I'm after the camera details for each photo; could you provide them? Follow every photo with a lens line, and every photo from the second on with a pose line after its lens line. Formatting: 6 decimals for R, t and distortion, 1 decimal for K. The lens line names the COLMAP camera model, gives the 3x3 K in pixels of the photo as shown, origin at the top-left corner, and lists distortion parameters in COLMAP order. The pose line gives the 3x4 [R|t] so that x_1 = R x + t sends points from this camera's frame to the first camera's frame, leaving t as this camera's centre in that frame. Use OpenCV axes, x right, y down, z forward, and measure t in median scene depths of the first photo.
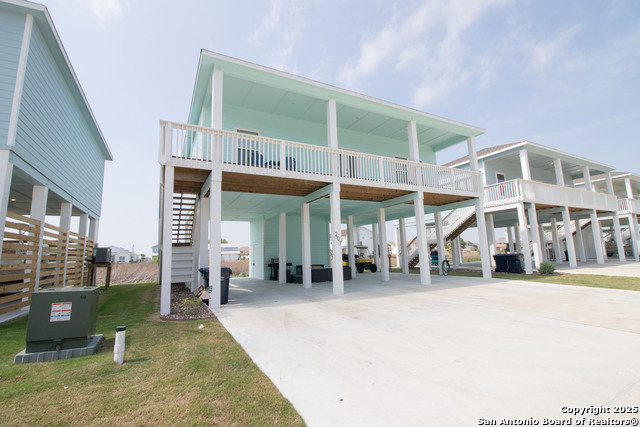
lens RADIAL K [[293.0, 0, 320.8], [0, 293.0, 208.8], [0, 0, 1]] dist [-0.018831, -0.000278]
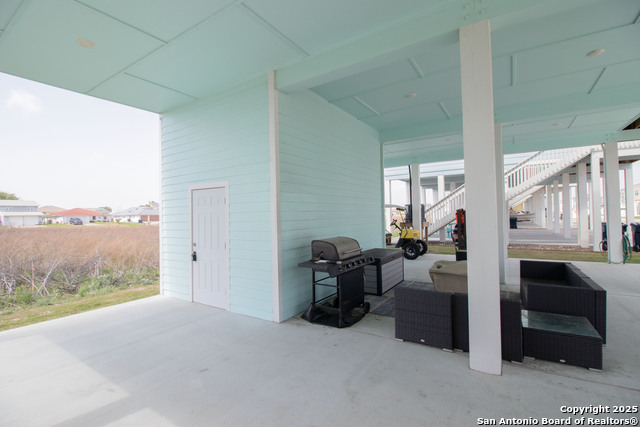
lens RADIAL K [[293.0, 0, 320.8], [0, 293.0, 208.8], [0, 0, 1]] dist [-0.018831, -0.000278]
pose [[0.870925, 0.022574, 0.490896, -0.178316], [-0.083136, 0.991314, 0.101910, 0.070983], [-0.484332, -0.129567, 0.865237, 0.475073]]
